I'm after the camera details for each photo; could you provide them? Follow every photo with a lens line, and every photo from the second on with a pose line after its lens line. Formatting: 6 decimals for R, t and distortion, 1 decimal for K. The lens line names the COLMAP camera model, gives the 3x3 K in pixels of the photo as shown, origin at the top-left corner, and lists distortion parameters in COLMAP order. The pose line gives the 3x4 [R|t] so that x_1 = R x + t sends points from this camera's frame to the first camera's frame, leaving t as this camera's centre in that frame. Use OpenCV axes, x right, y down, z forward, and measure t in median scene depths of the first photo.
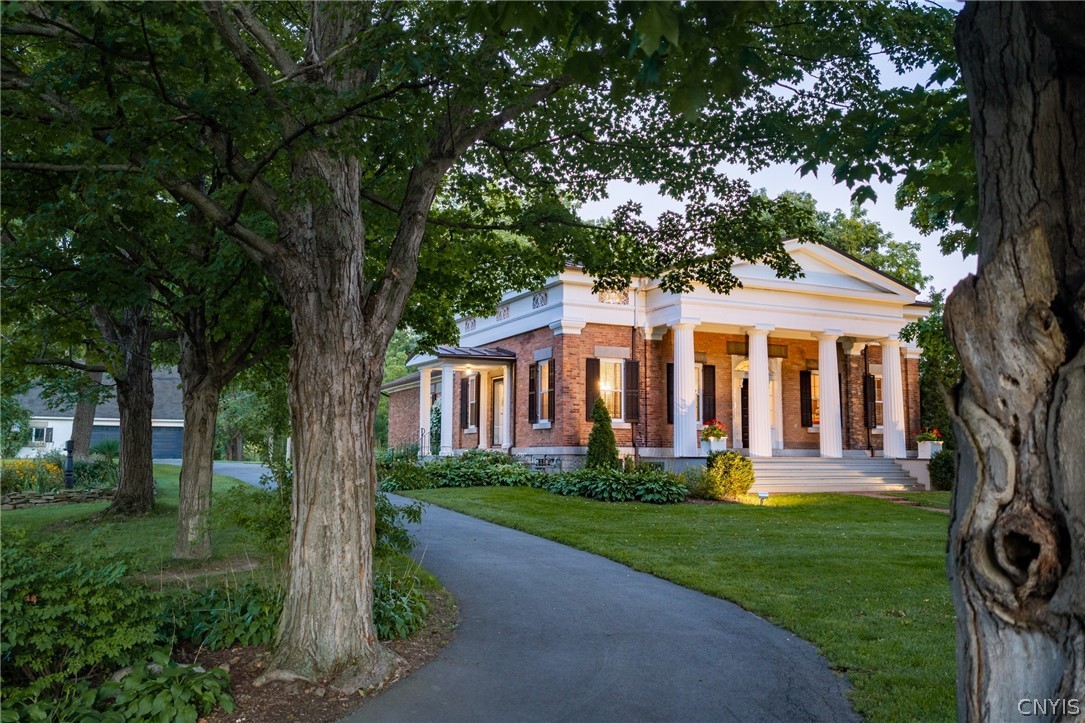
lens RADIAL K [[896.4, 0, 546.8], [0, 896.4, 360.9], [0, 0, 1]] dist [0.027801, -0.058687]
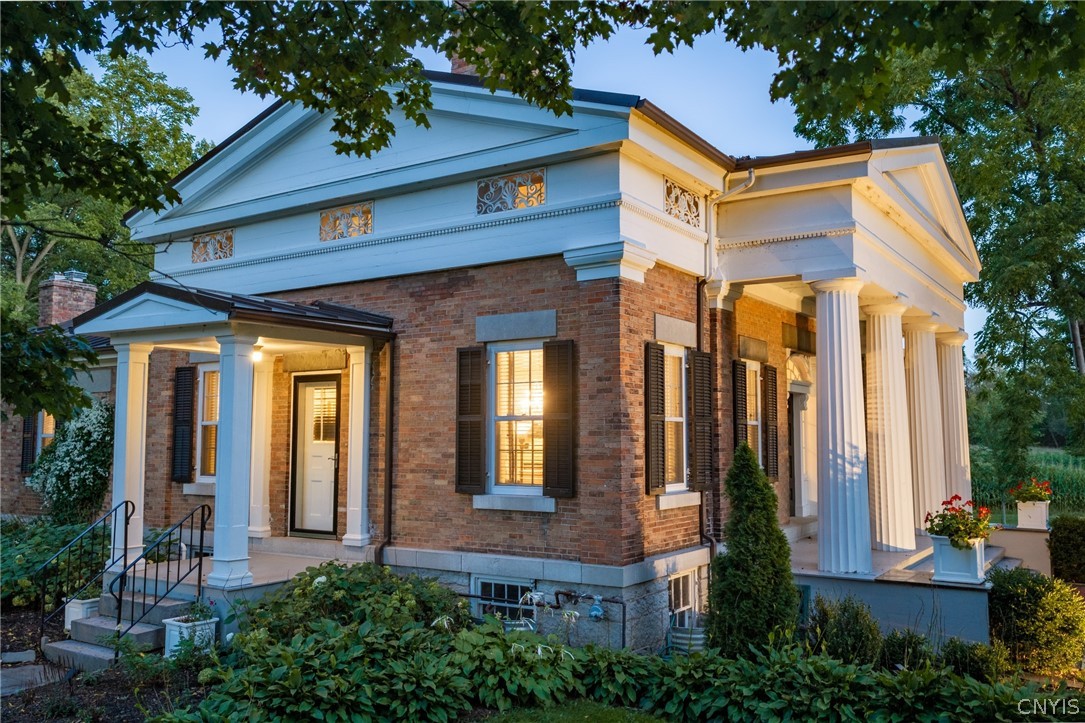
lens RADIAL K [[896.4, 0, 546.8], [0, 896.4, 360.9], [0, 0, 1]] dist [0.027801, -0.058687]
pose [[0.860244, 0.041602, 0.508183, -0.465660], [-0.051748, 0.998643, 0.005845, 0.012331], [-0.507251, -0.031325, 0.861229, 1.500337]]
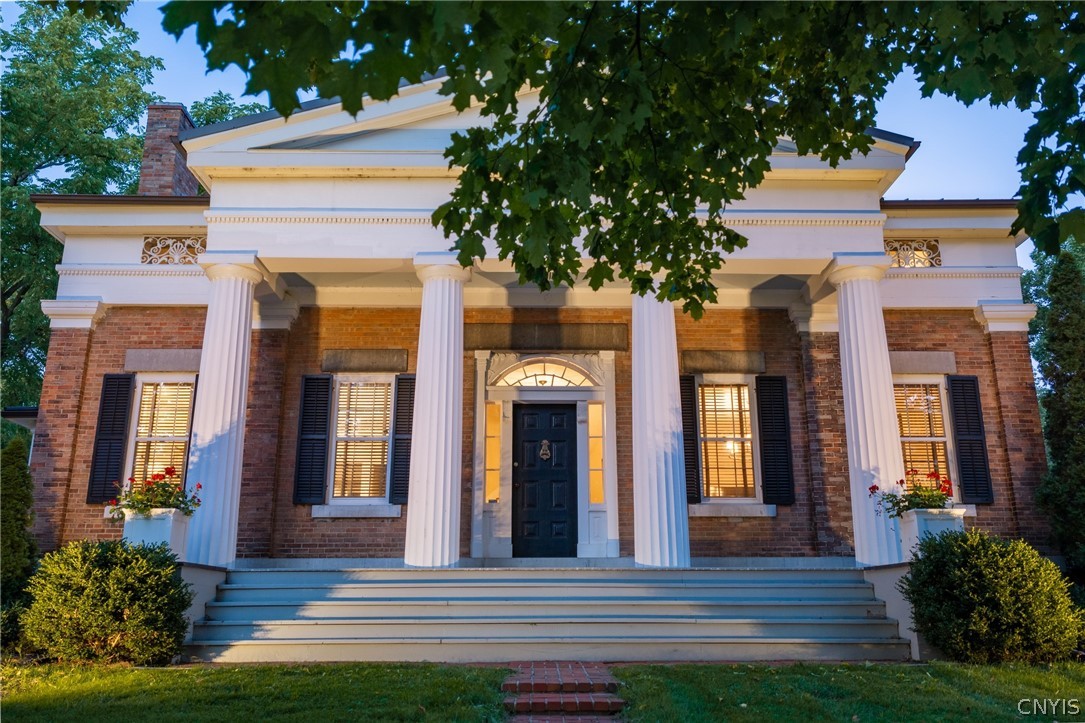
lens RADIAL K [[896.4, 0, 546.8], [0, 896.4, 360.9], [0, 0, 1]] dist [0.027801, -0.058687]
pose [[0.907103, -0.126340, -0.401500, 1.045977], [0.053405, 0.980726, -0.187948, 0.214543], [0.417507, 0.149046, 0.896367, 1.485281]]
